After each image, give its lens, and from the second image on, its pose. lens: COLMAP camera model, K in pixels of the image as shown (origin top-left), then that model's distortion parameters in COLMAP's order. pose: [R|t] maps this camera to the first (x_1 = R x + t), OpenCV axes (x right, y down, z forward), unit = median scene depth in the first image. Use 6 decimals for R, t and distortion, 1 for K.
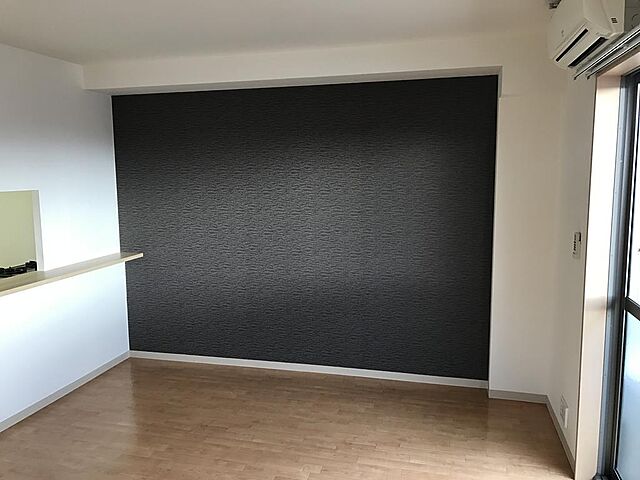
lens RADIAL K [[531.0, 0, 317.9], [0, 531.0, 236.6], [0, 0, 1]] dist [0.009052, -0.011051]
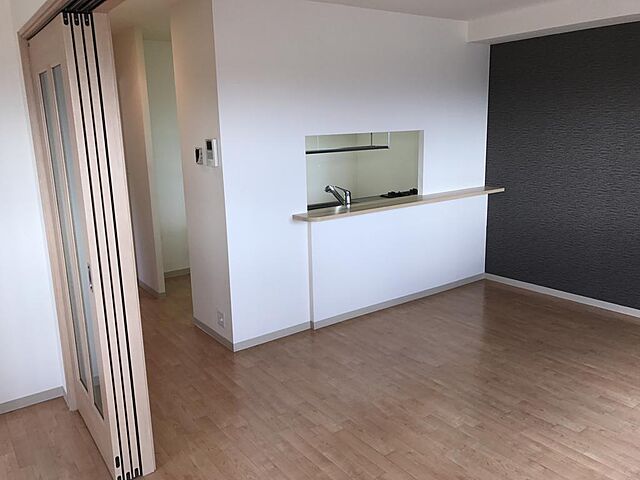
lens RADIAL K [[531.0, 0, 320.8], [0, 531.0, 238.8], [0, 0, 1]] dist [0.009052, -0.011051]
pose [[0.778183, 0.112298, -0.617916, 0.080946], [-0.052231, 0.992048, 0.114514, 0.032026], [0.625862, -0.056839, 0.777860, -0.126393]]
